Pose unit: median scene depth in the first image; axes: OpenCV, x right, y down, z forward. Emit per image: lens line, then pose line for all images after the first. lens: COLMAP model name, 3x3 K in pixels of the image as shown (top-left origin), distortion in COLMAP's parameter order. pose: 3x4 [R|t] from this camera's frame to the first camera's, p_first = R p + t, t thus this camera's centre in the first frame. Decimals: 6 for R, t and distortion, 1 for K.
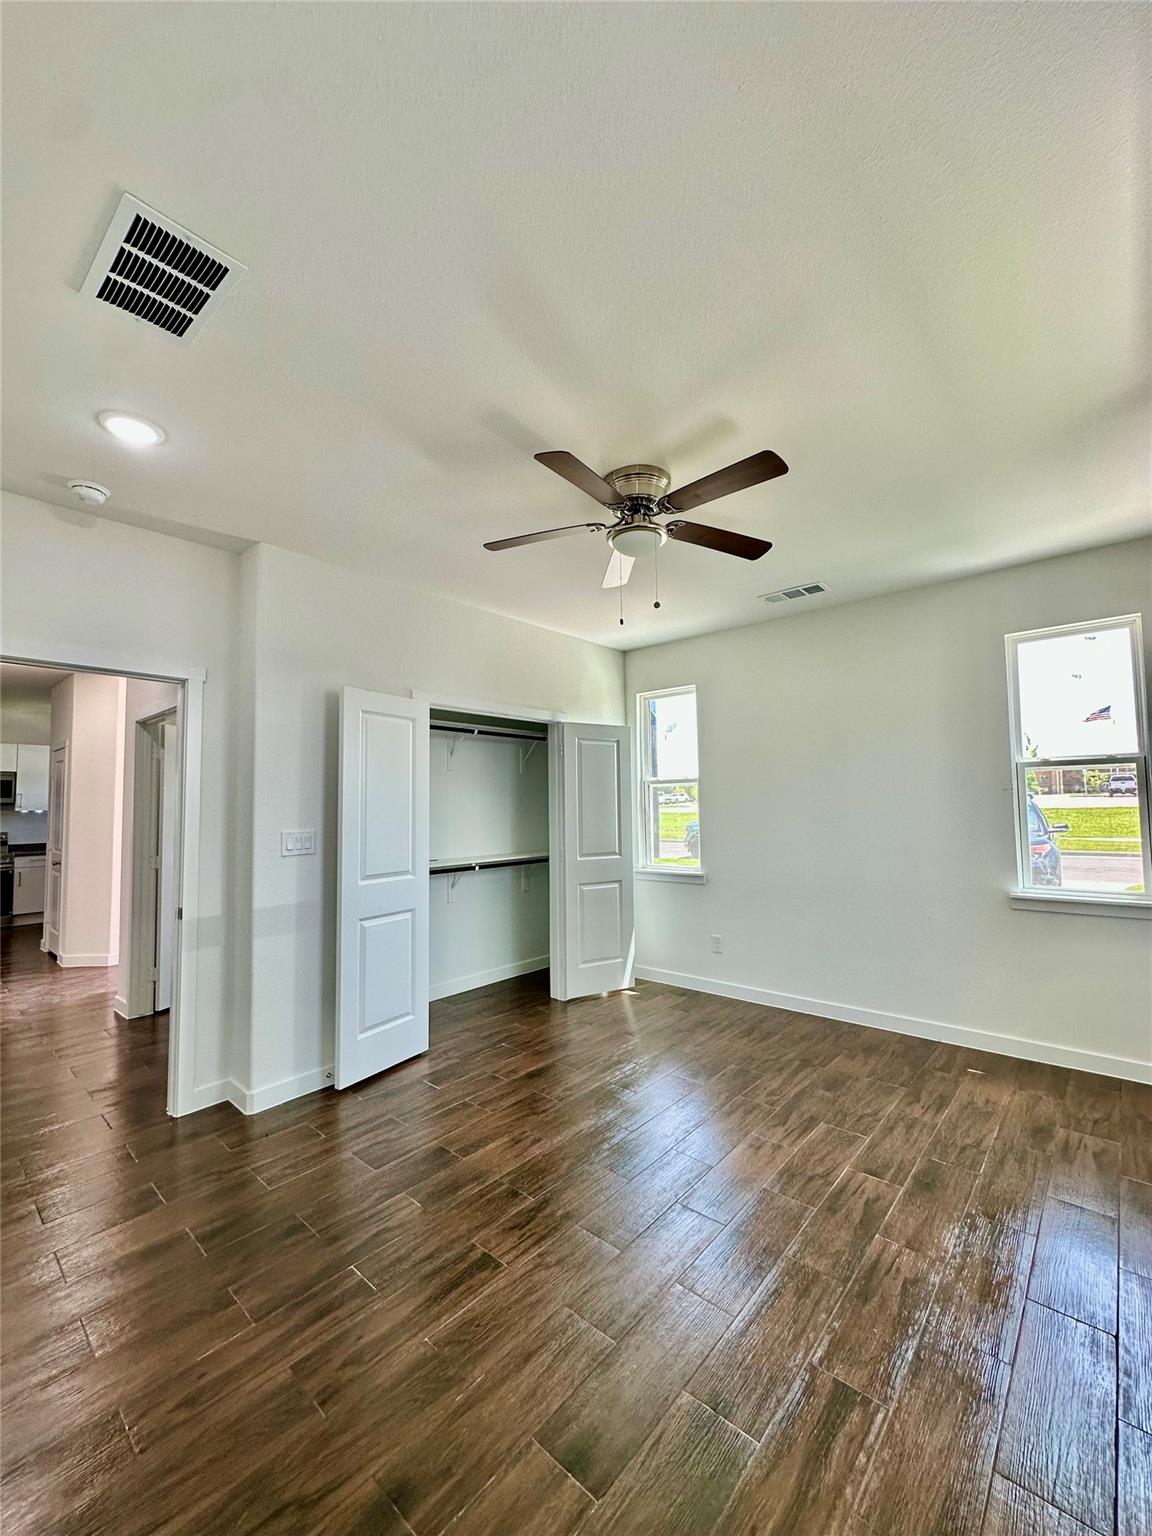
lens RADIAL K [[613.8, 0, 576.0], [0, 613.8, 768.0], [0, 0, 1]] dist [-0.002393, -0.000295]
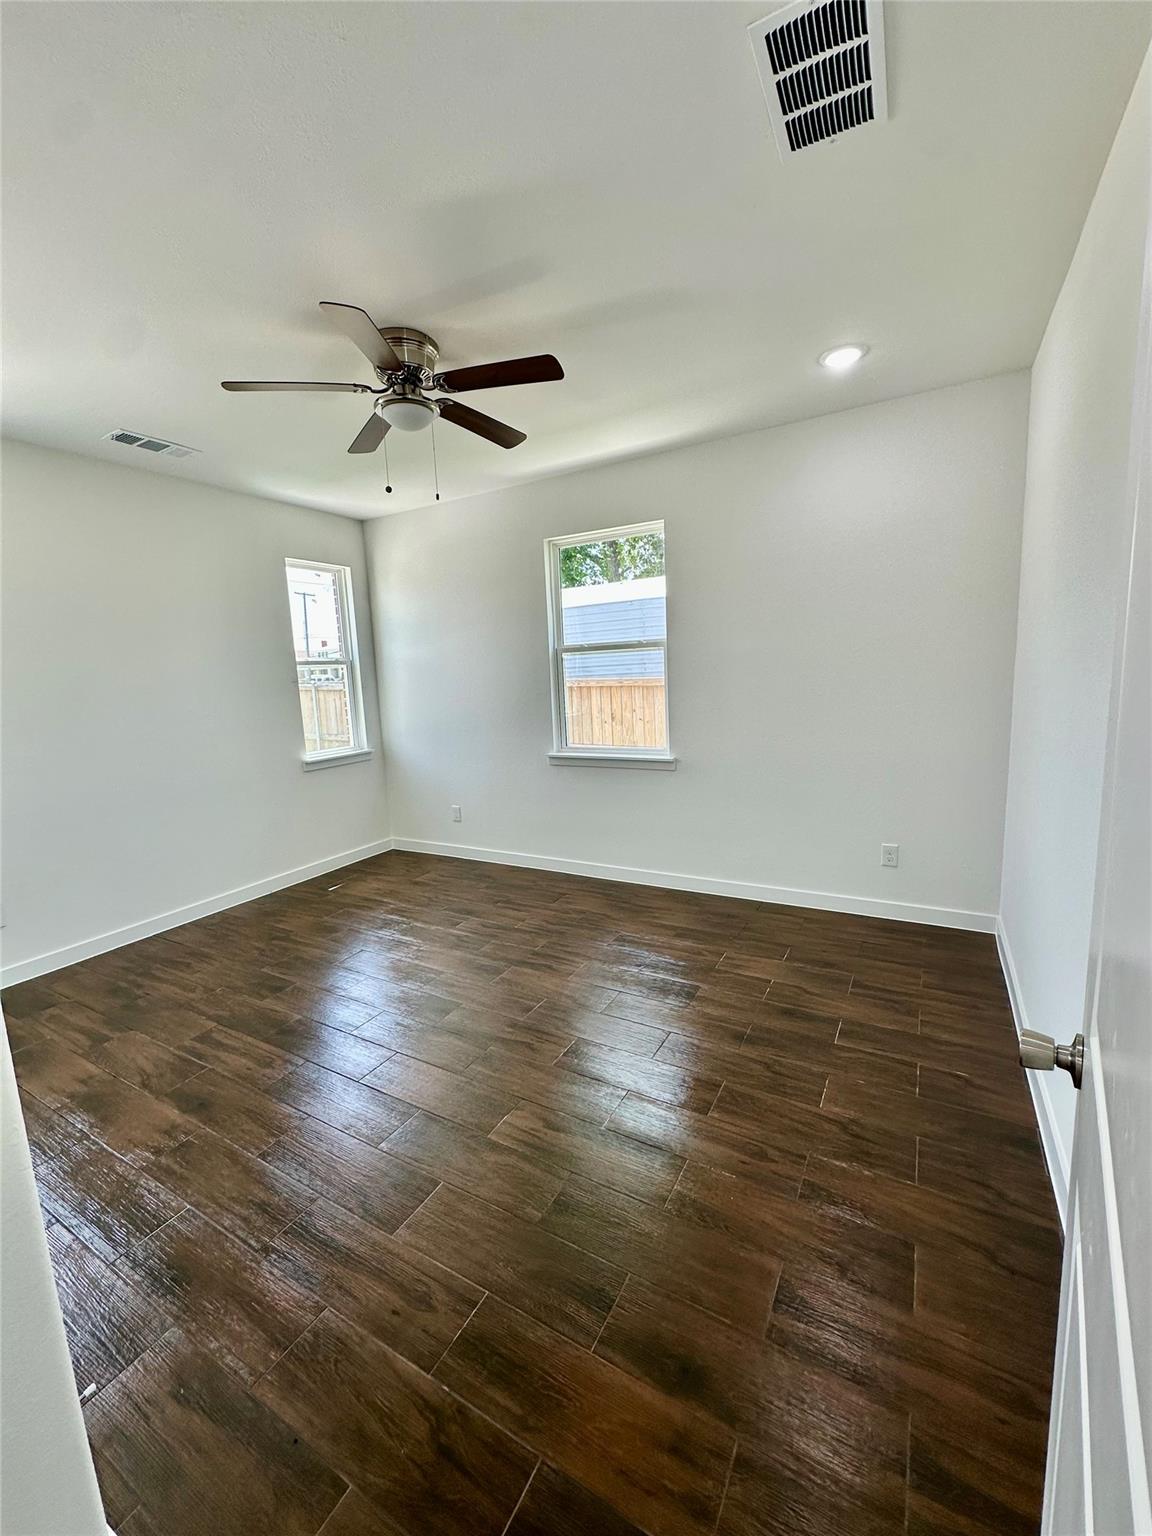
lens RADIAL K [[617.6, 0, 576.0], [0, 617.6, 768.0], [0, 0, 1]] dist [0.000888, 0.000062]
pose [[-0.203926, -0.122748, 0.971261, -0.813721], [-0.011679, 0.992343, 0.122961, 0.054555], [-0.978917, 0.013731, -0.203798, 0.784942]]
